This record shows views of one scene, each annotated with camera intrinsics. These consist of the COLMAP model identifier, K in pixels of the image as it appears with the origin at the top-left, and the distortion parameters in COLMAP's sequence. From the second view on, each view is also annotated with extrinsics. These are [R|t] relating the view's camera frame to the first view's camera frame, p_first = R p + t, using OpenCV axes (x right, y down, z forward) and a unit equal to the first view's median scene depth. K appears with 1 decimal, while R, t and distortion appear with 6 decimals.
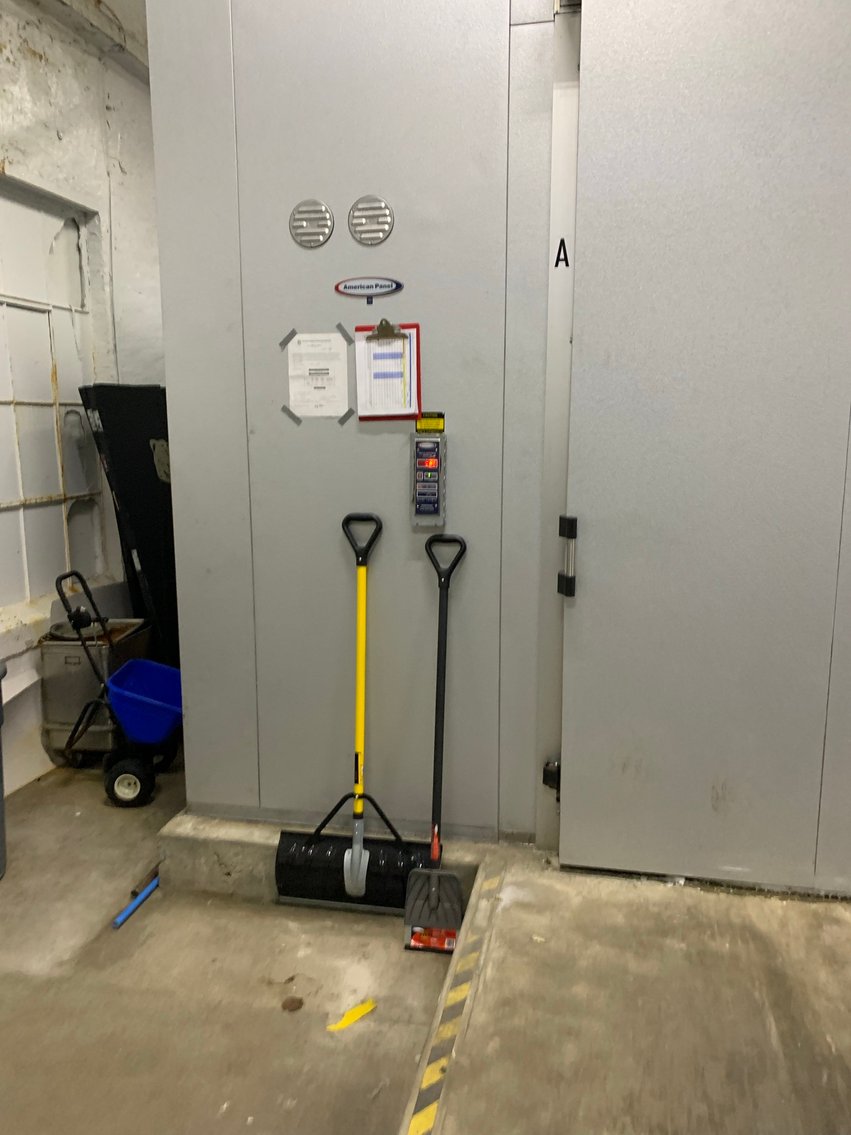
lens RADIAL K [[858.1, 0, 425.5], [0, 858.1, 567.5], [0, 0, 1]] dist [0.086558, -0.063275]
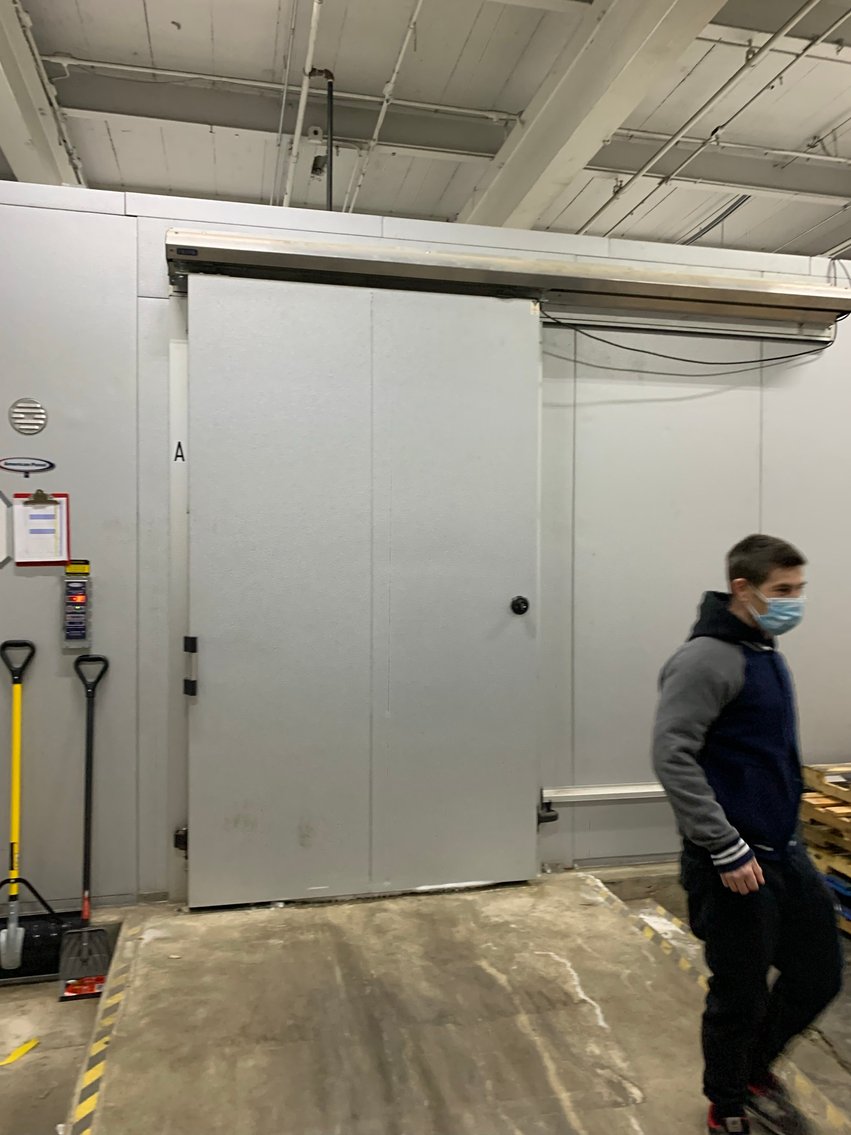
lens RADIAL K [[852.3, 0, 425.5], [0, 852.3, 567.5], [0, 0, 1]] dist [-0.004489, -0.007468]
pose [[0.903661, 0.001248, 0.428247, -0.071343], [0.066134, 0.987593, -0.142428, 0.047790], [-0.423111, 0.157028, 0.892367, -0.362499]]
